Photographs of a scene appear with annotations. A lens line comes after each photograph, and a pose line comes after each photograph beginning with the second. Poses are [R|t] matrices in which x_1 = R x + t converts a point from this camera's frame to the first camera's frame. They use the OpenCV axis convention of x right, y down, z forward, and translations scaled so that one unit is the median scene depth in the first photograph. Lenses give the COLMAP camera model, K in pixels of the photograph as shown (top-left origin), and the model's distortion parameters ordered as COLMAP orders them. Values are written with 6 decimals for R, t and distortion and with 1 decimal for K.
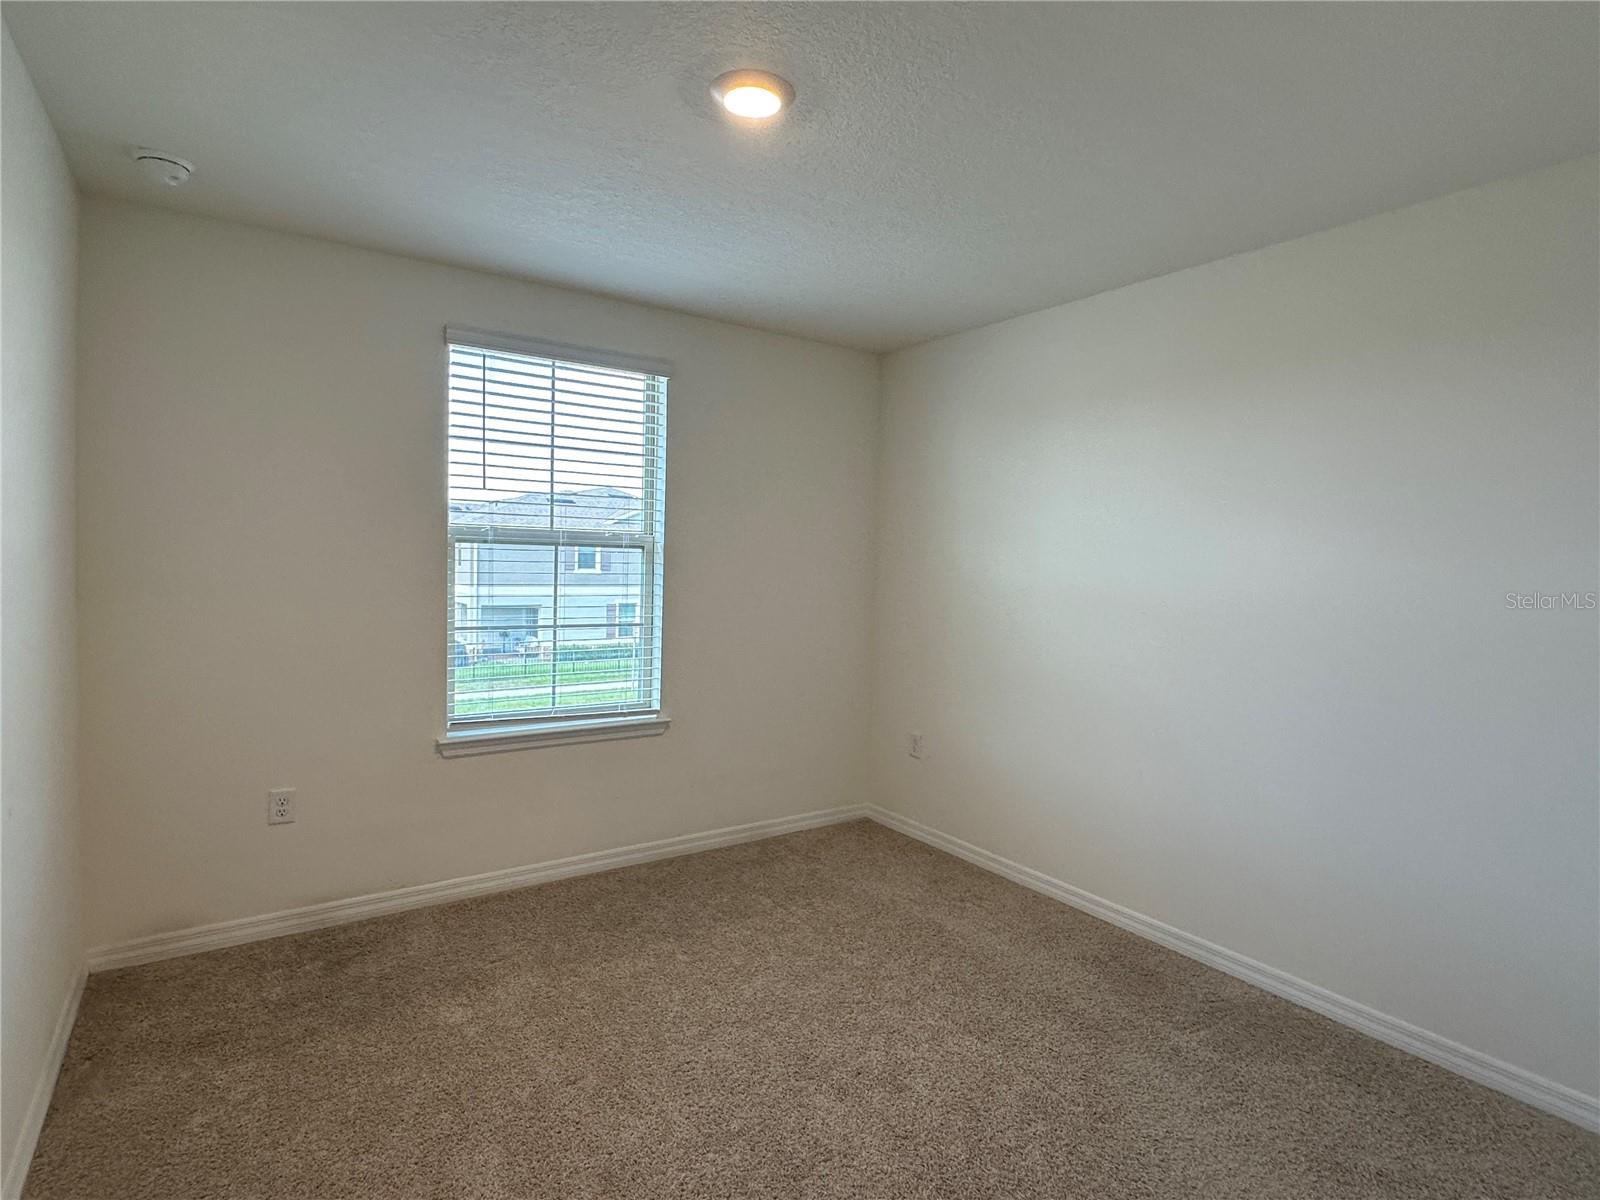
lens RADIAL K [[854.7, 0, 800.0], [0, 854.7, 600.0], [0, 0, 1]] dist [0.000257, 0.000056]
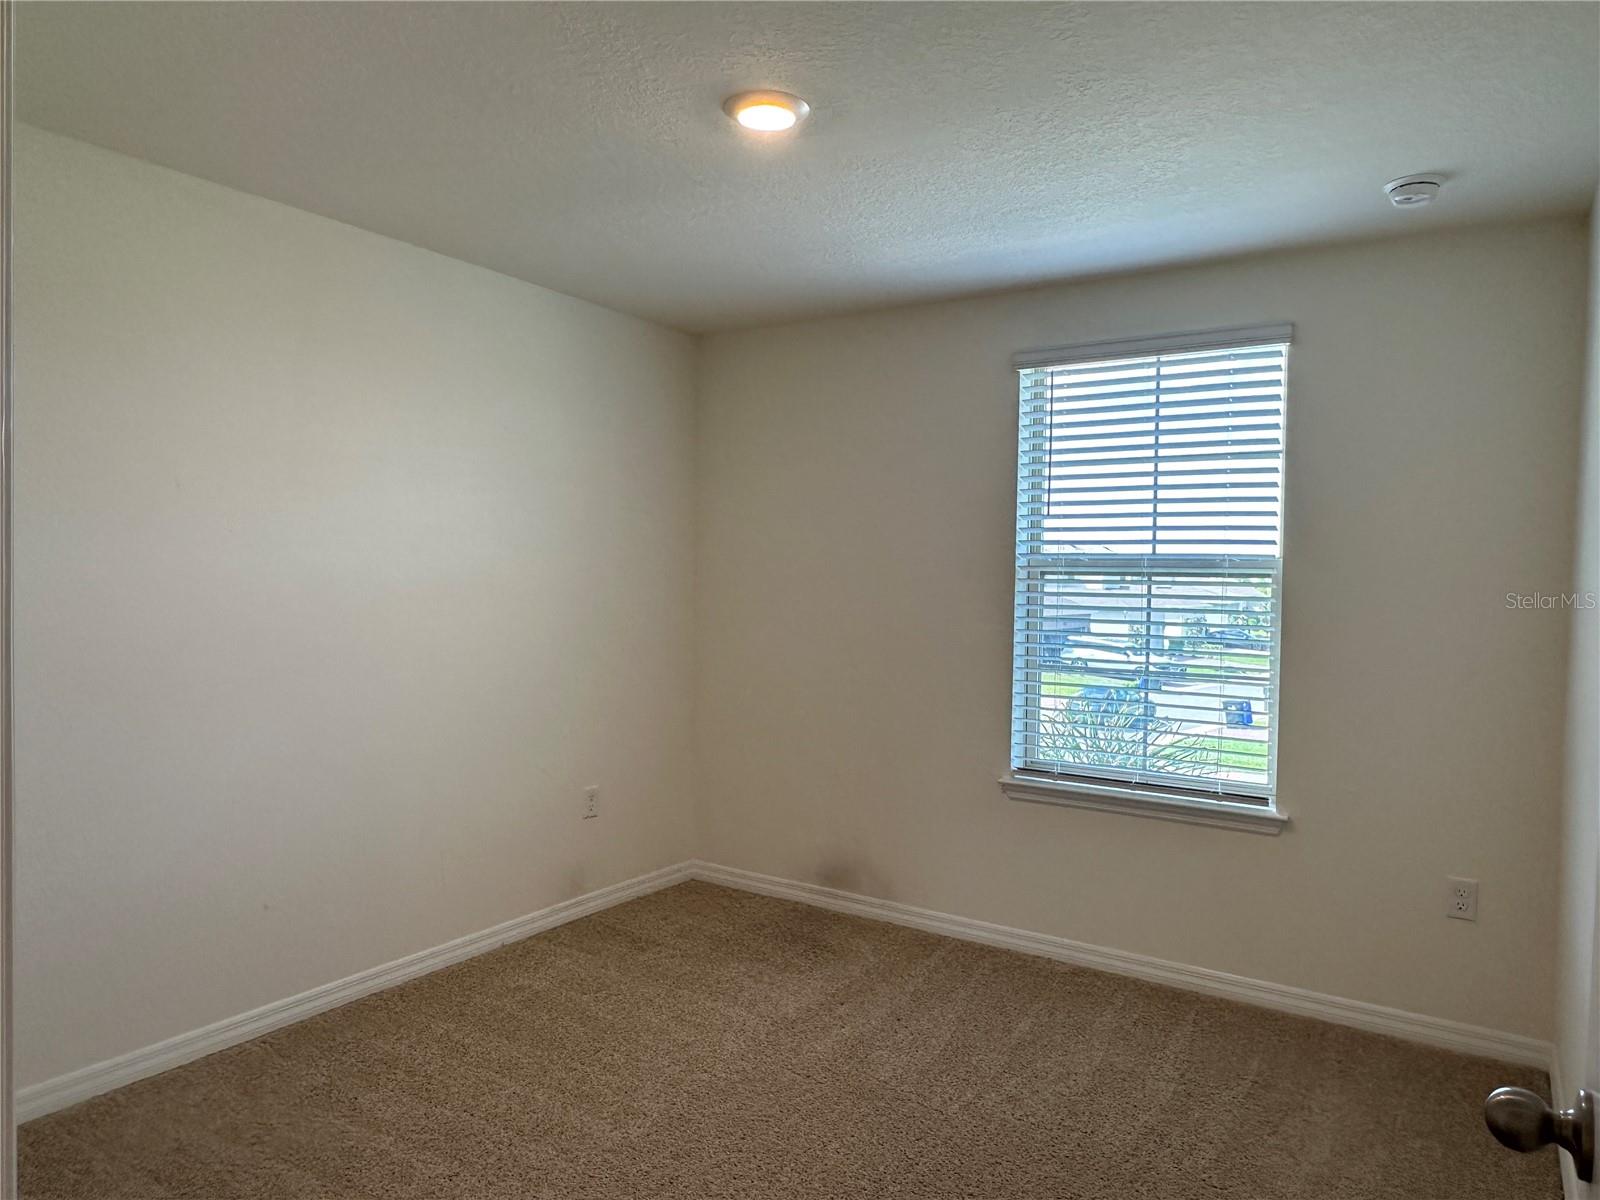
lens RADIAL K [[1030.3, 0, 800.0], [0, 1030.3, 600.0], [0, 0, 1]] dist [-0.002508, -0.000583]
pose [[0.379850, 0.015195, -0.924923, 0.535421], [-0.056538, 0.998377, -0.006817, -0.015466], [0.923319, 0.054882, 0.380093, 0.315288]]
